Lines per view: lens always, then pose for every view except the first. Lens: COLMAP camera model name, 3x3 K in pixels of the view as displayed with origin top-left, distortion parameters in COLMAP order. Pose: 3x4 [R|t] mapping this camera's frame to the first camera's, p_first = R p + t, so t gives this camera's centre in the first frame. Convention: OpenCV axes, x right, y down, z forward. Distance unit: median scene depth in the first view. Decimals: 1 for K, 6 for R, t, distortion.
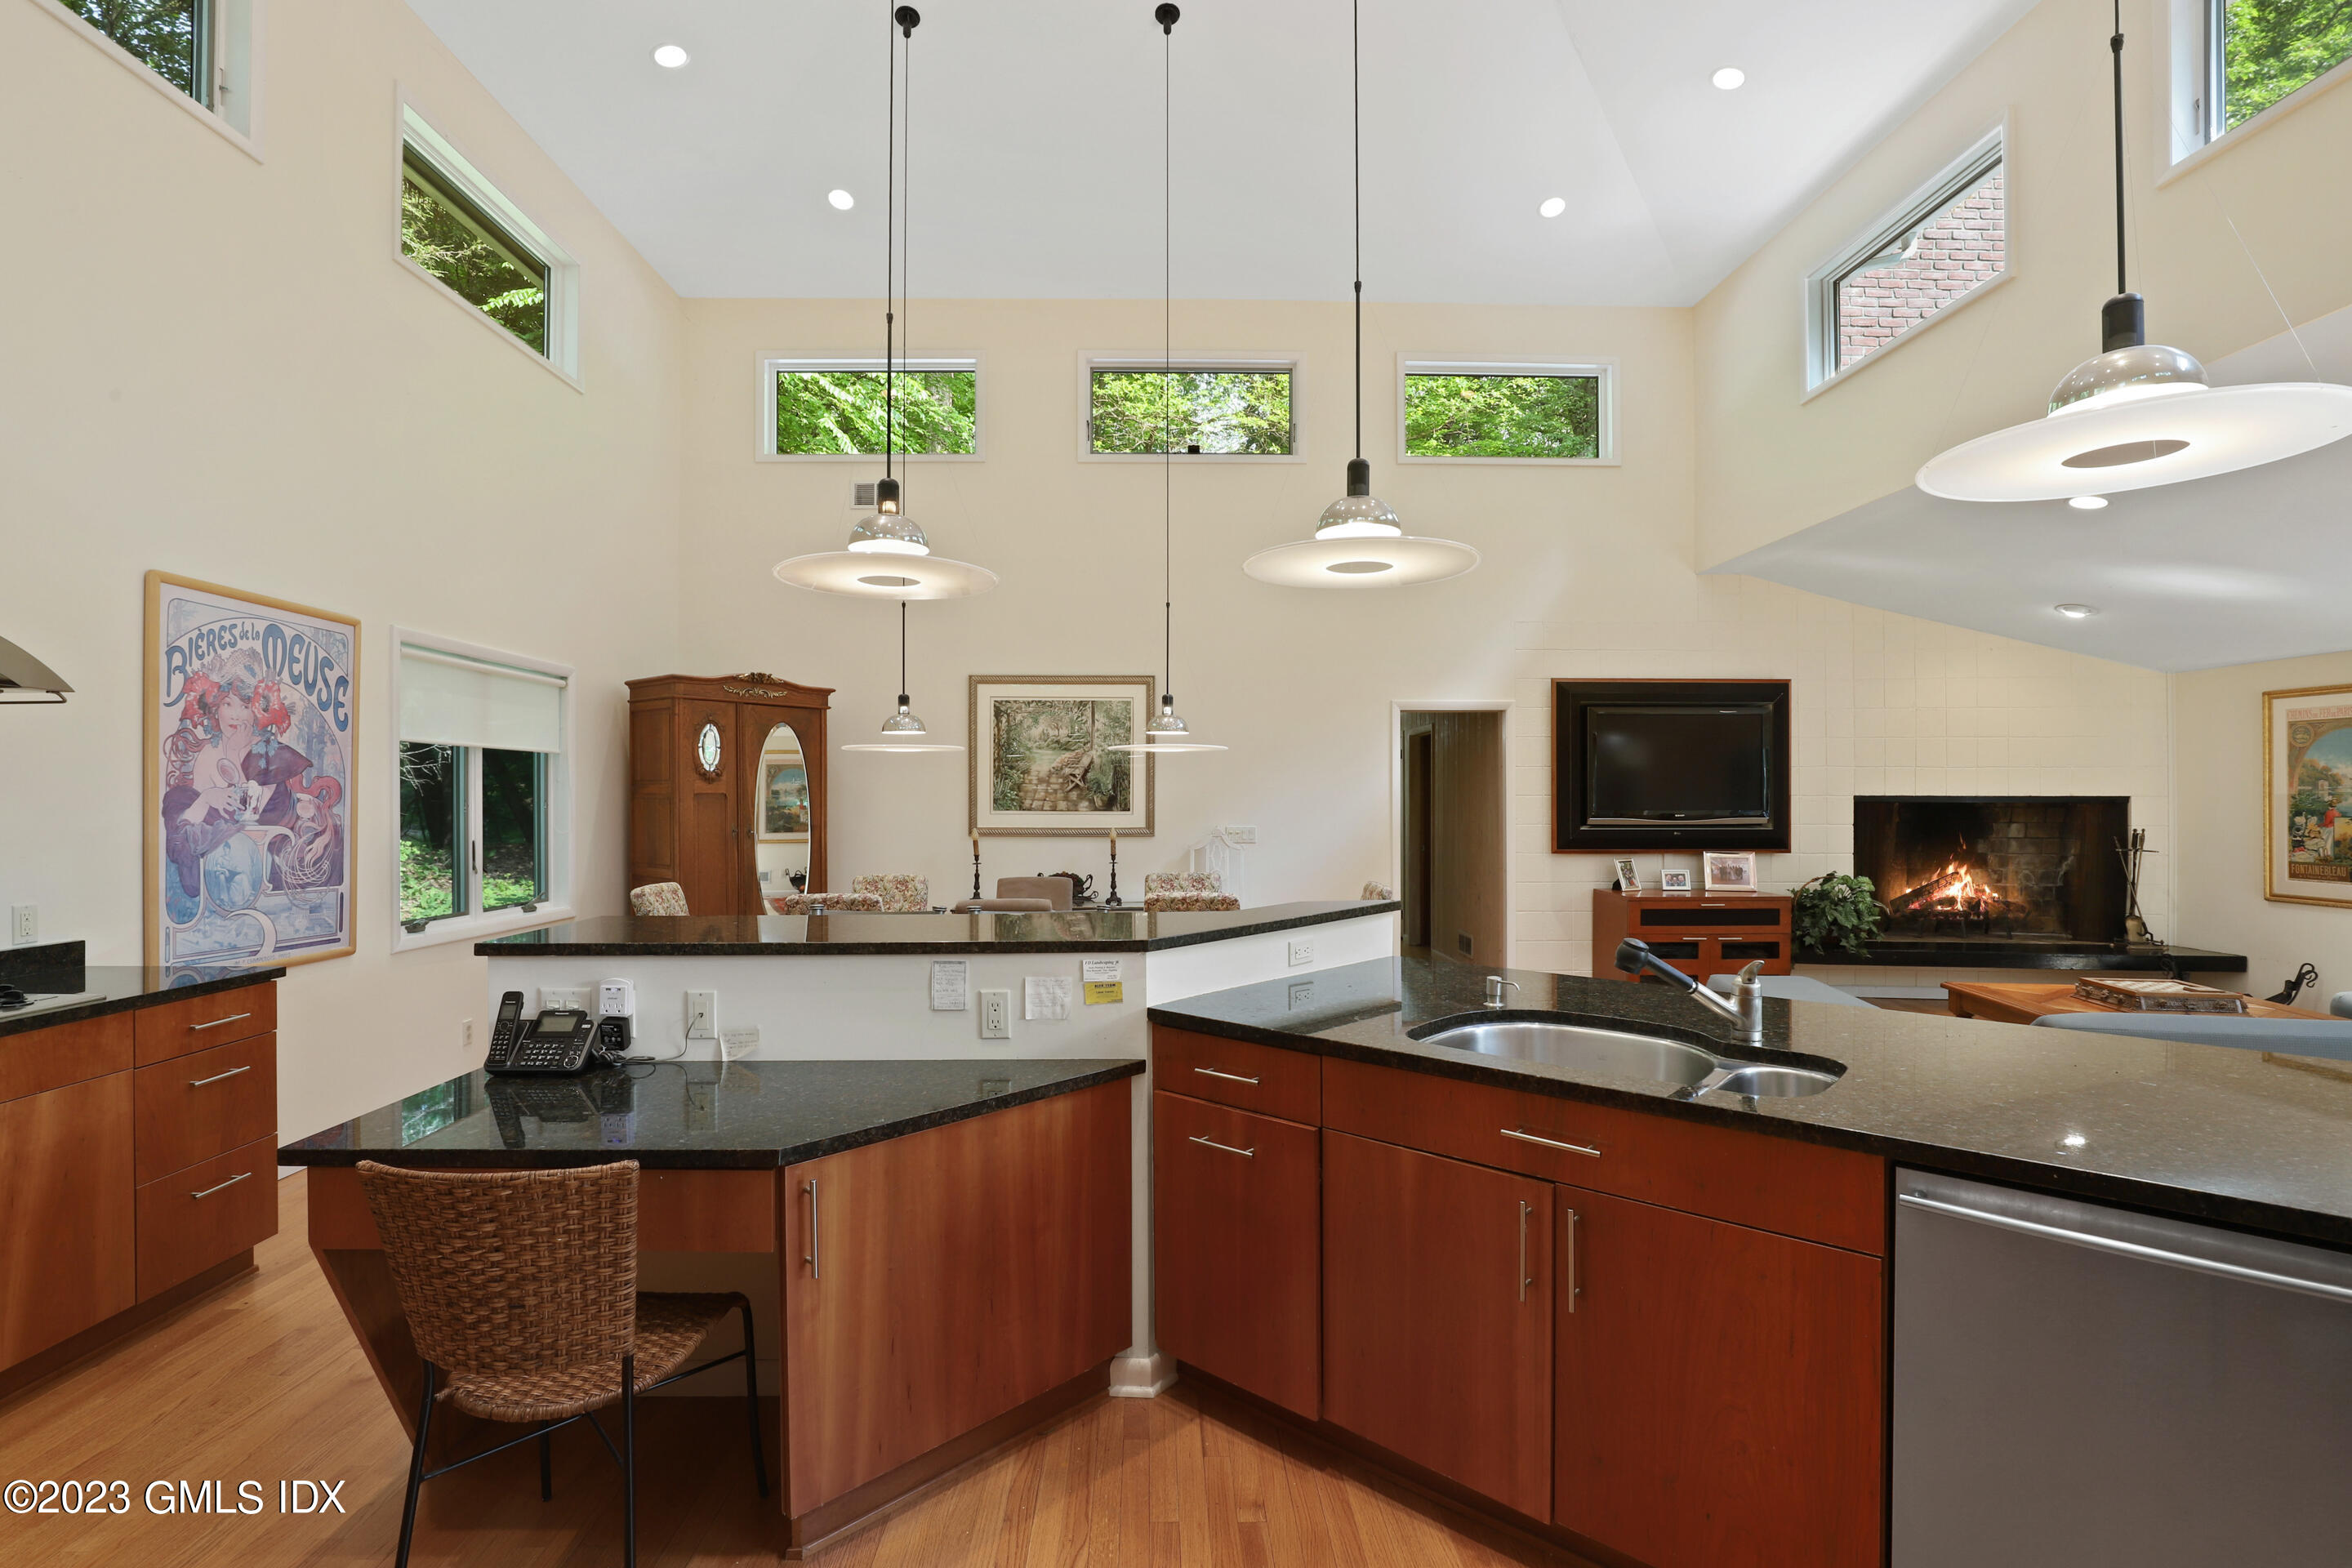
lens RADIAL K [[1094.5, 0, 1174.2], [0, 1094.5, 778.8], [0, 0, 1]] dist [-0.014457, 0.000565]
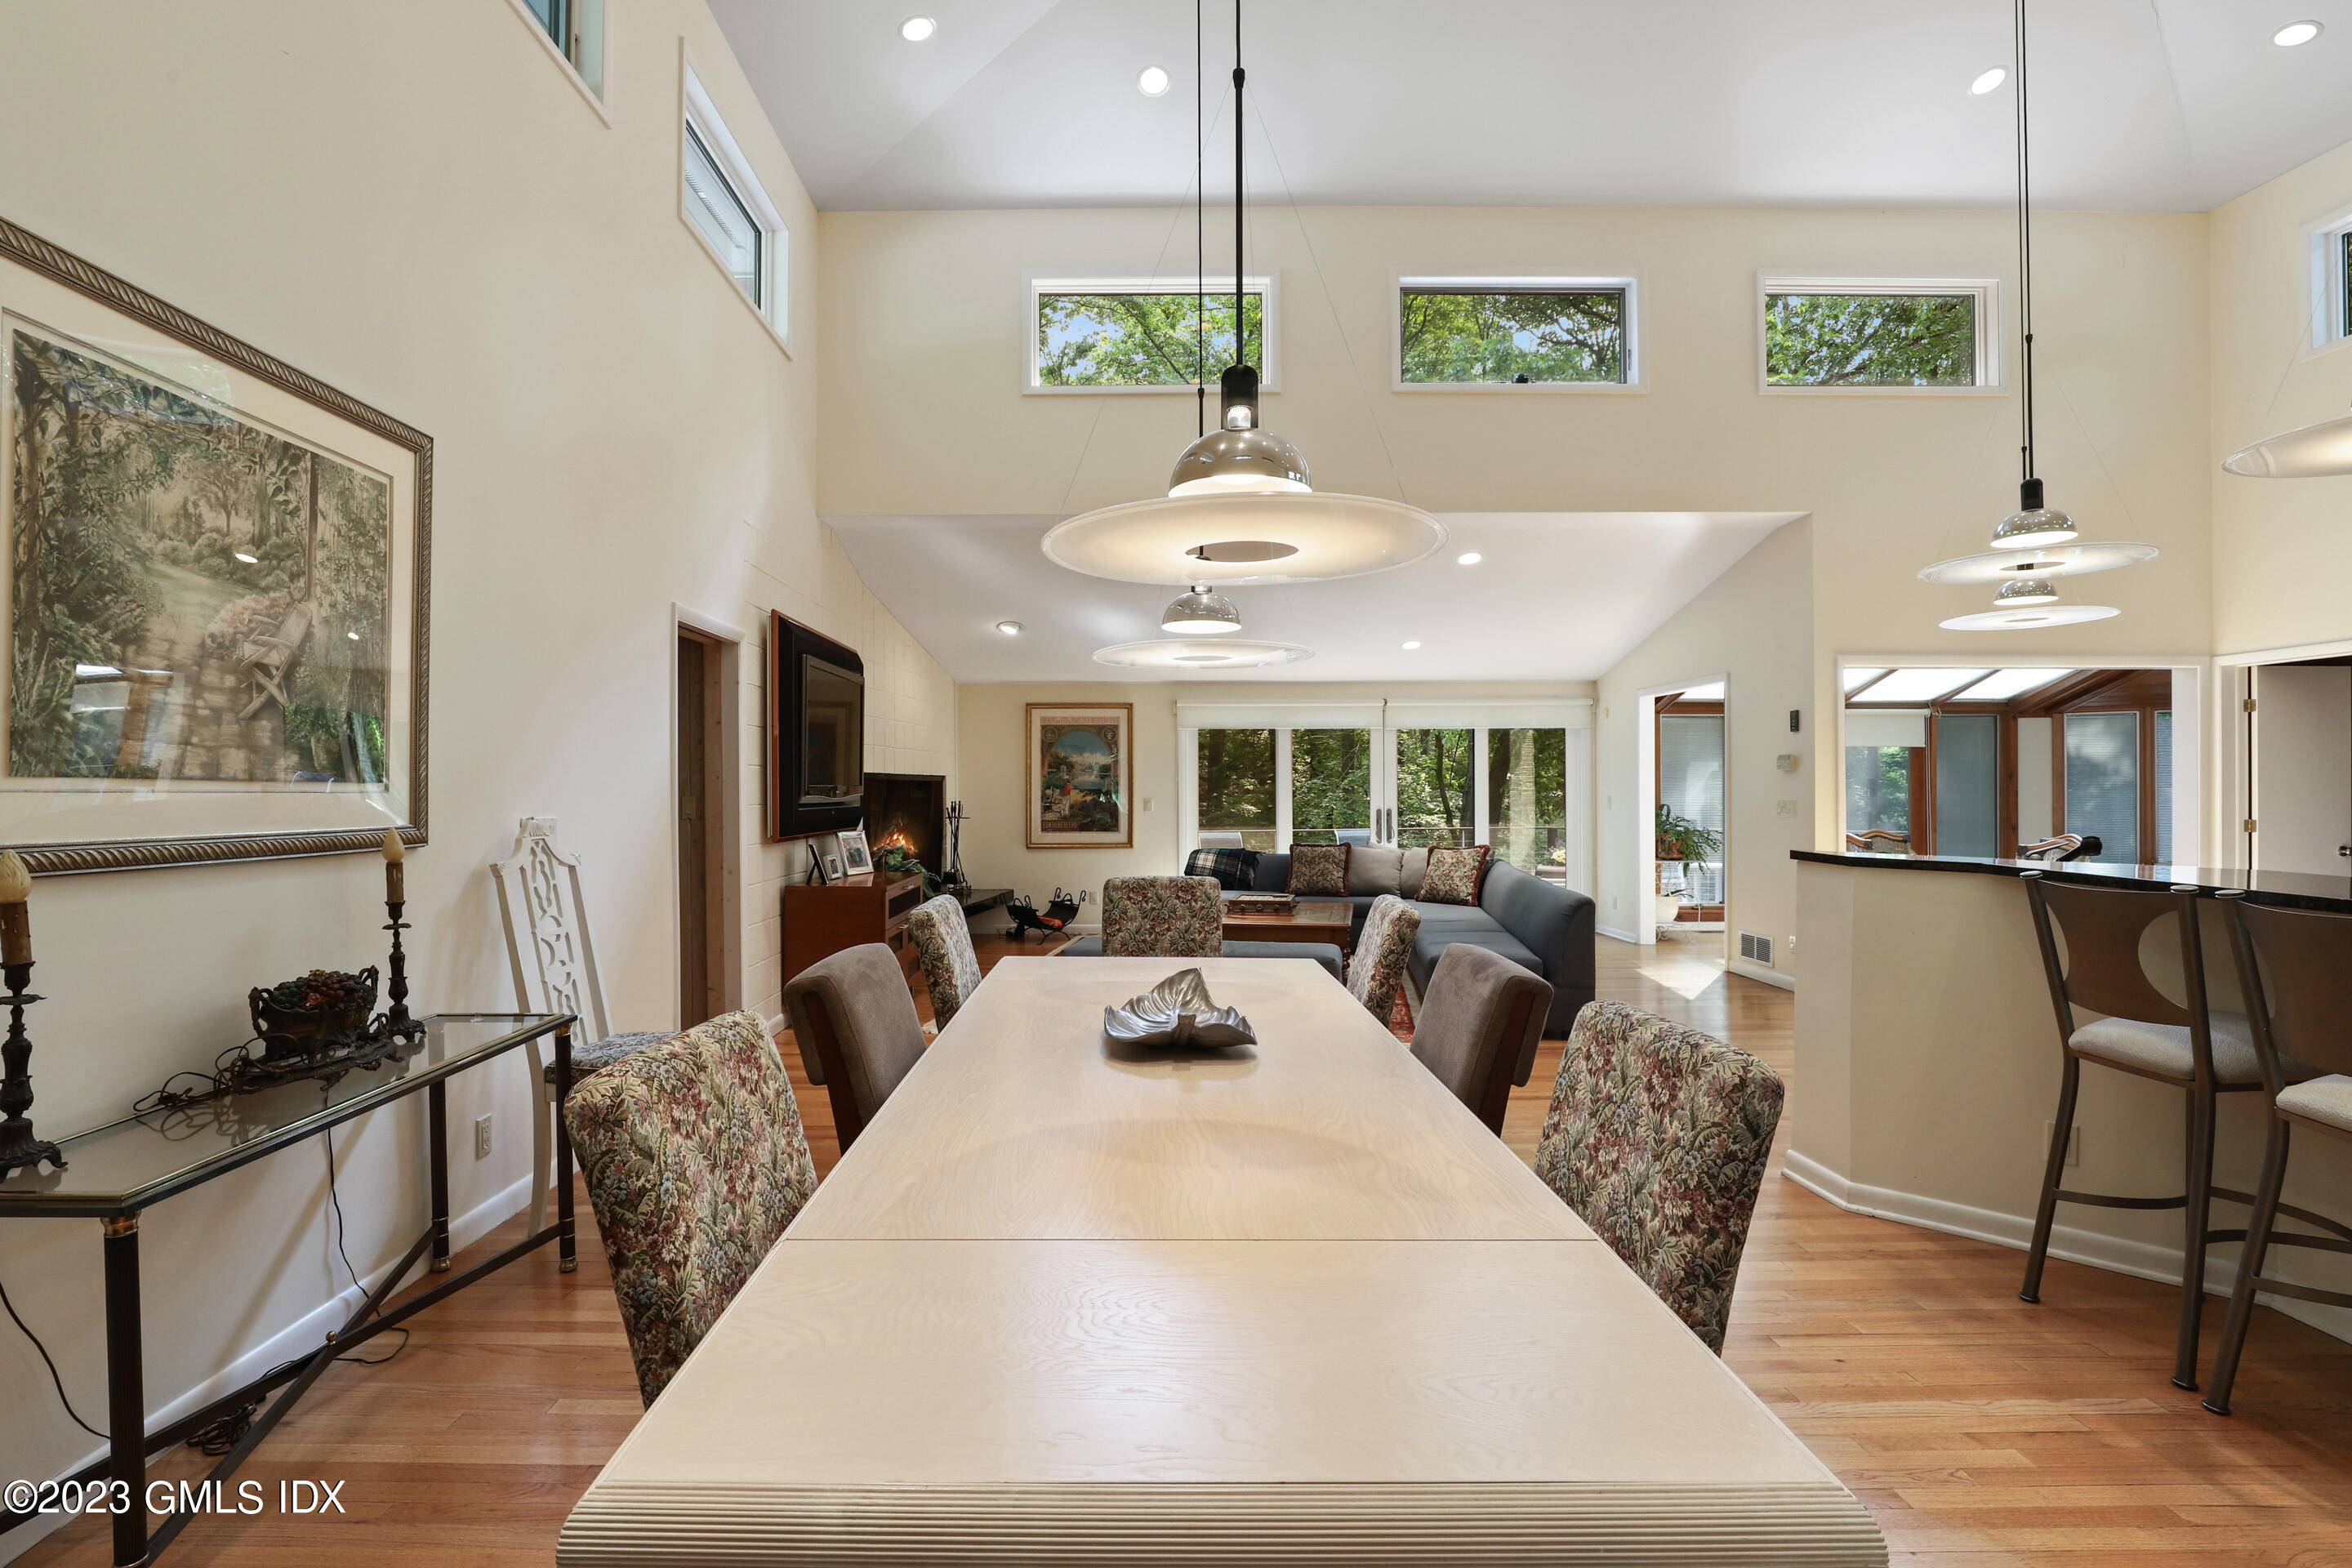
lens RADIAL K [[1094.5, 0, 1160.1], [0, 1094.5, 784.0], [0, 0, 1]] dist [-0.014457, 0.000565]
pose [[0.010606, 0.005215, 0.999930, -0.405645], [-0.008308, 0.999952, -0.005127, 0.030002], [-0.999909, -0.008253, 0.010648, 0.736129]]
